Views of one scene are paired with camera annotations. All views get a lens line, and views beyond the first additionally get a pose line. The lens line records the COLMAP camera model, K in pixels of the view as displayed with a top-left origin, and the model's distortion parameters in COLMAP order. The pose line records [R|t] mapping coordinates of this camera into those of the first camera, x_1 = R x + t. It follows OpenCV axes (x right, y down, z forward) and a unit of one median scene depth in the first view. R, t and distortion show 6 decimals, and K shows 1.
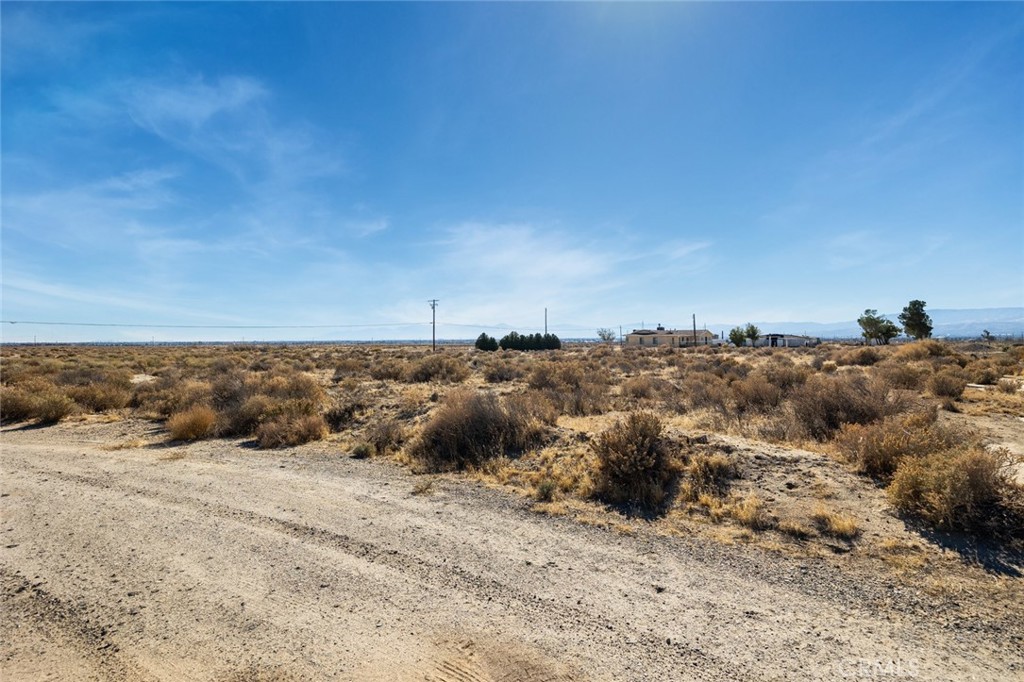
lens RADIAL K [[572.9, 0, 512.0], [0, 572.9, 341.0], [0, 0, 1]] dist [0.003090, -0.001705]
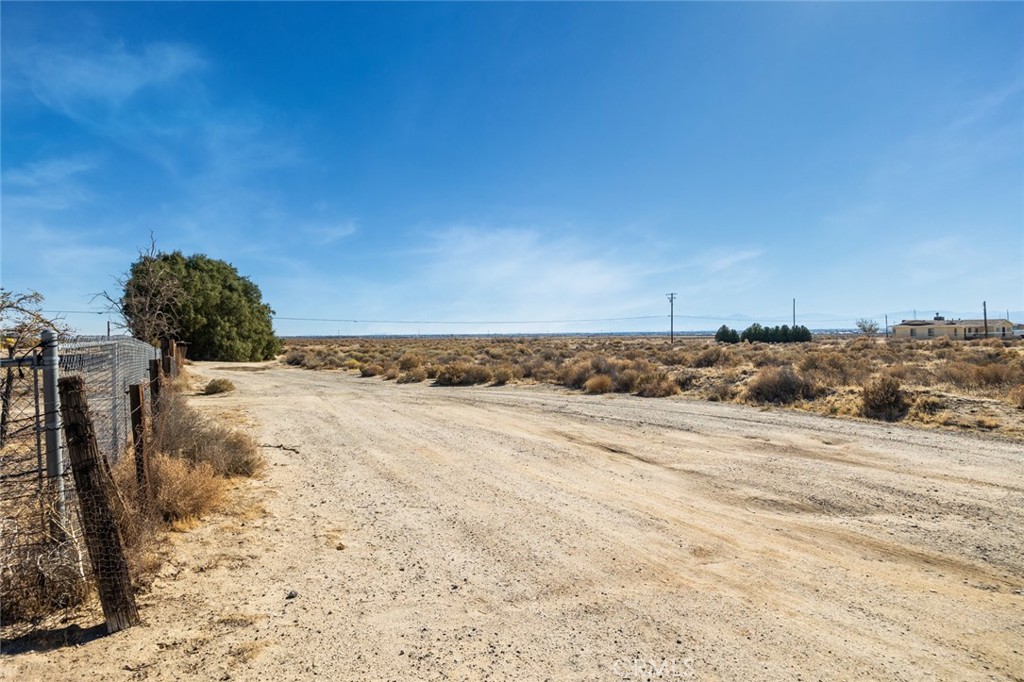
lens RADIAL K [[572.9, 0, 512.0], [0, 572.9, 341.0], [0, 0, 1]] dist [0.003090, -0.001705]
pose [[0.924314, 0.000905, -0.381632, -0.045405], [0.004469, 0.999903, 0.013193, -0.005489], [0.381607, -0.013900, 0.924220, -0.276471]]
